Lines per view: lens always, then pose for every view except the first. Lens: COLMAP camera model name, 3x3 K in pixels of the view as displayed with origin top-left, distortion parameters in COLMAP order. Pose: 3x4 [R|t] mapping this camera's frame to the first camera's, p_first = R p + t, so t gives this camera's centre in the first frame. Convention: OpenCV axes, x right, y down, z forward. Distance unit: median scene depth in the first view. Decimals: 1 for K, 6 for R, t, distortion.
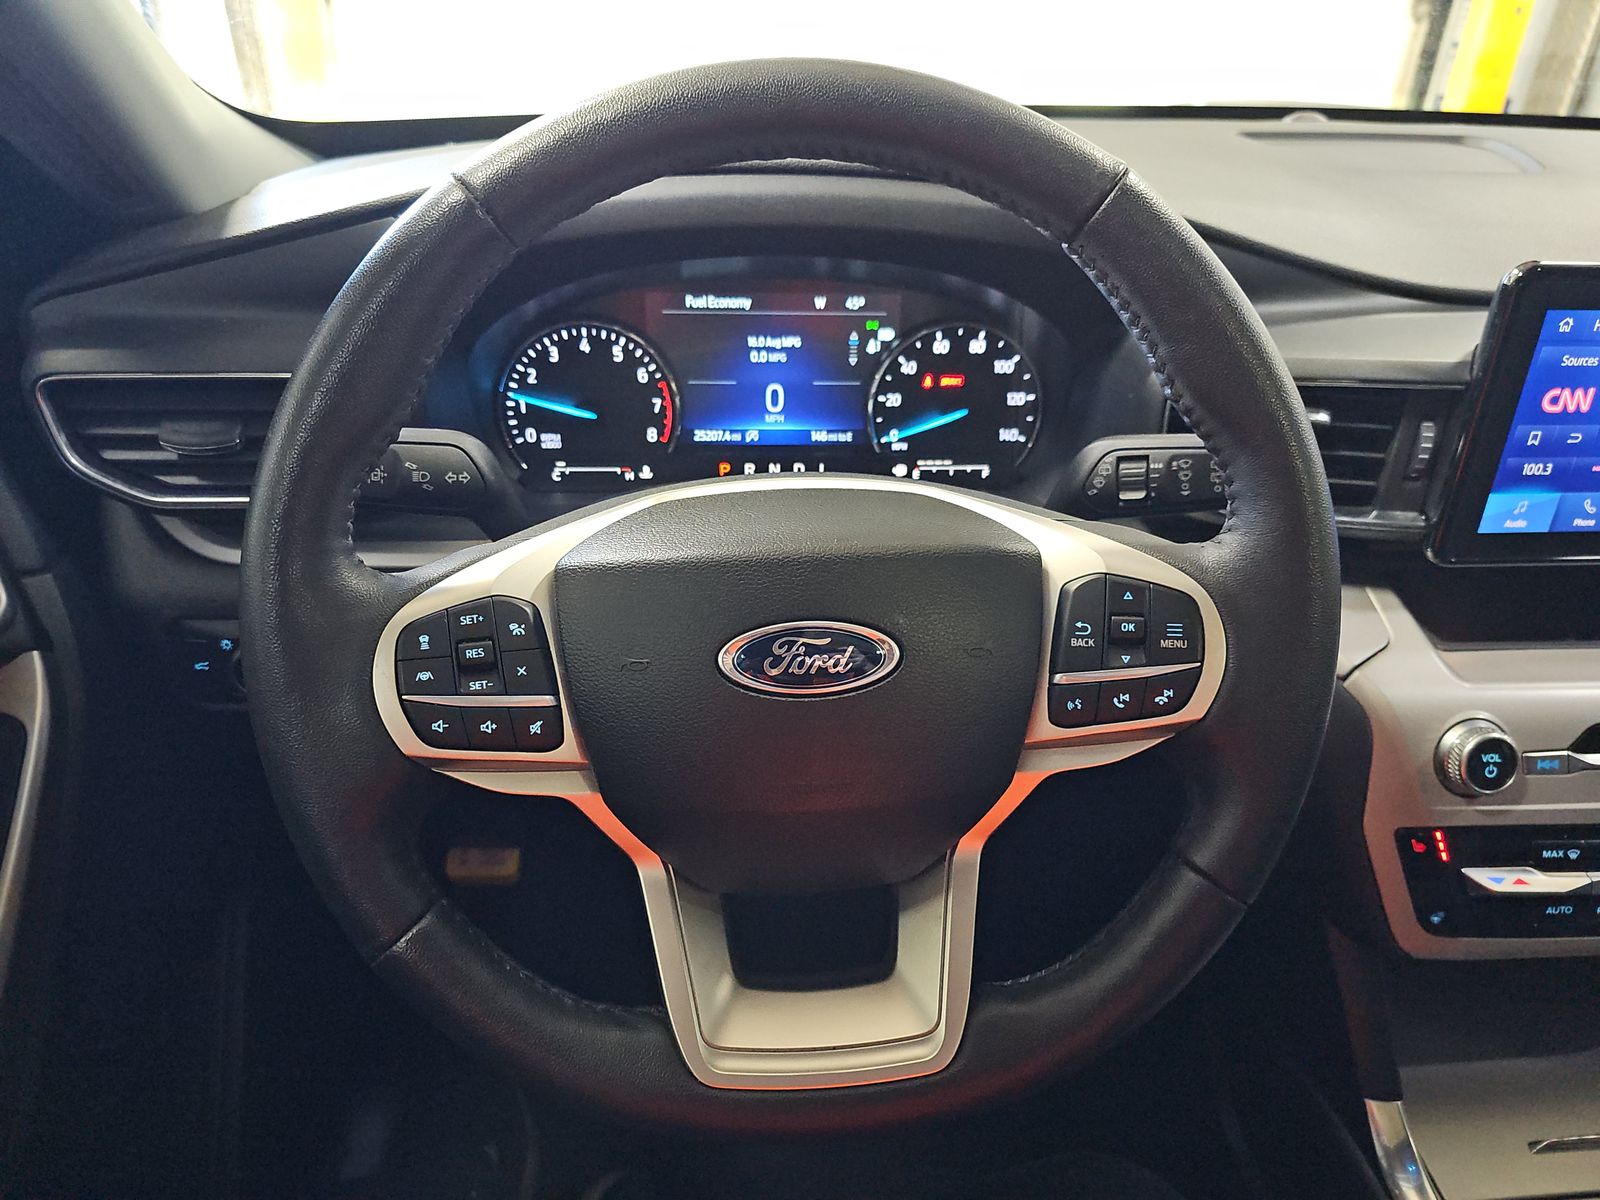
lens RADIAL K [[1049.3, 0, 791.3], [0, 1049.3, 611.2], [0, 0, 1]] dist [0.052601, -0.052922]
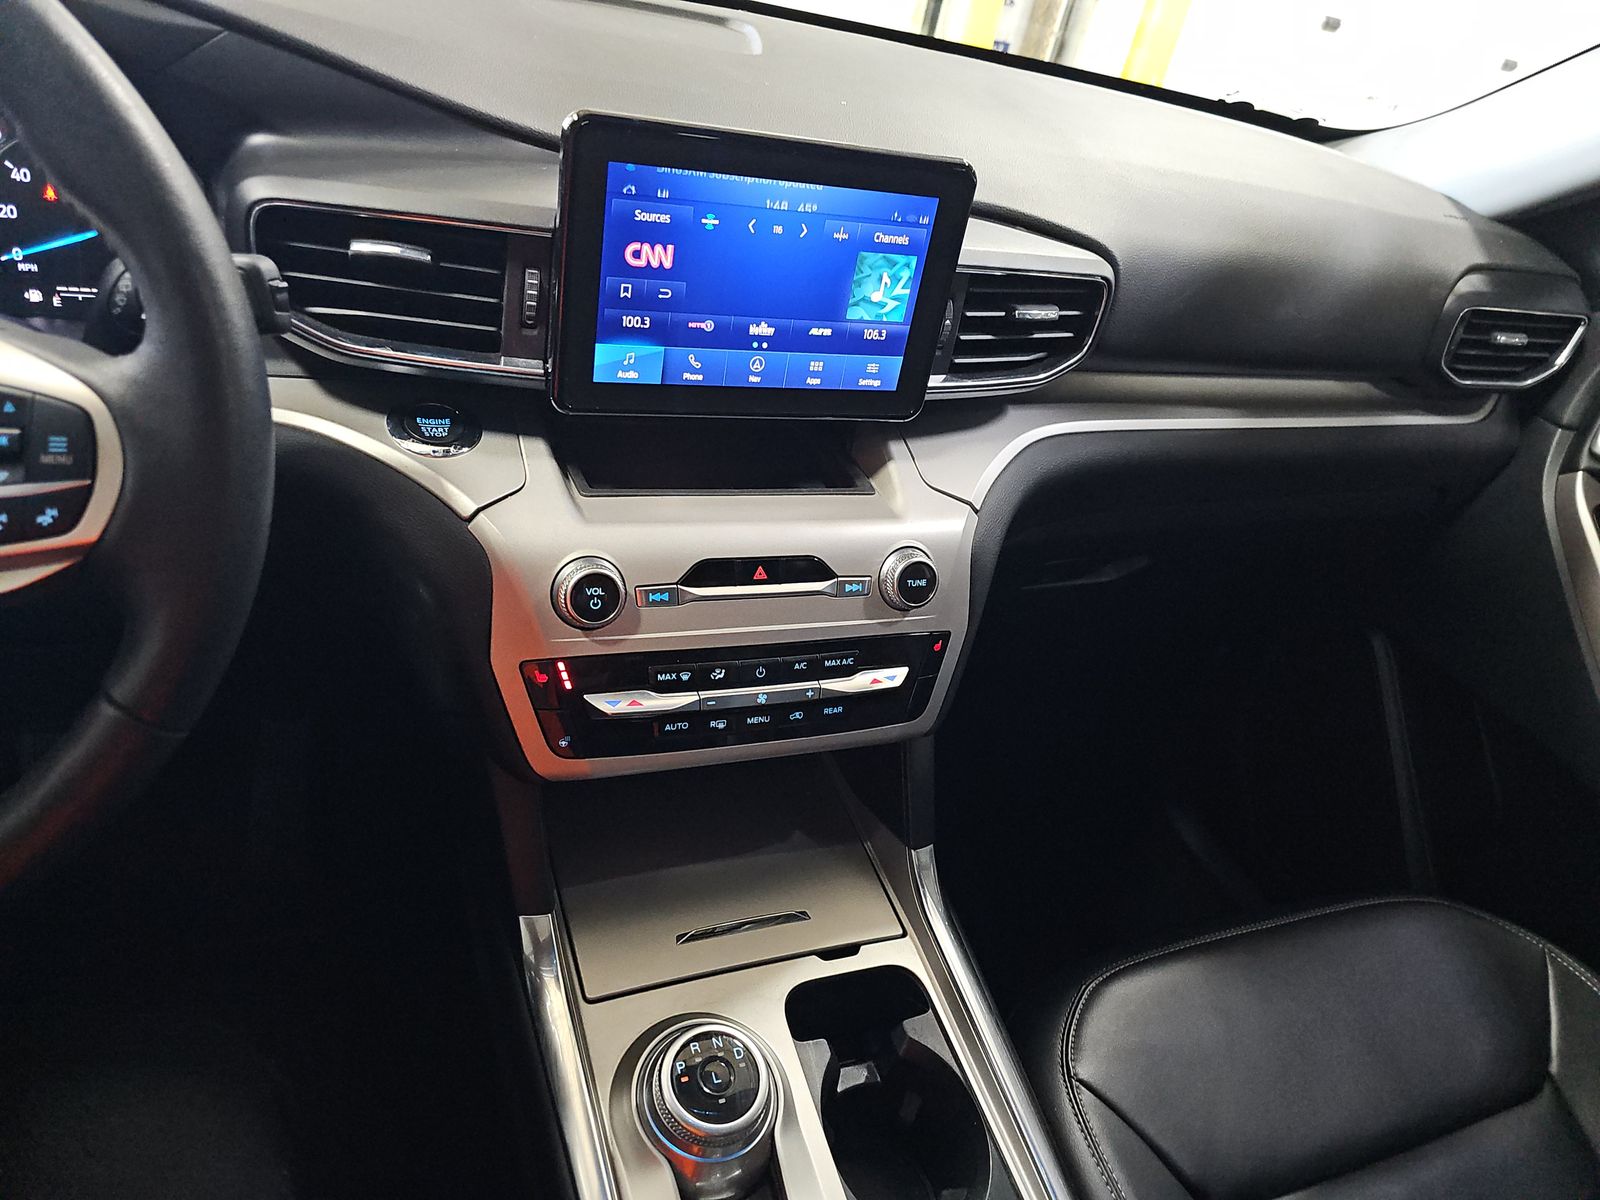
lens RADIAL K [[1049.3, 0, 791.3], [0, 1049.3, 611.2], [0, 0, 1]] dist [0.052601, -0.052922]
pose [[0.941517, -0.036529, 0.334980, 0.413941], [0.006288, 0.995838, 0.090922, 0.052633], [-0.336907, -0.083499, 0.937828, -0.064021]]
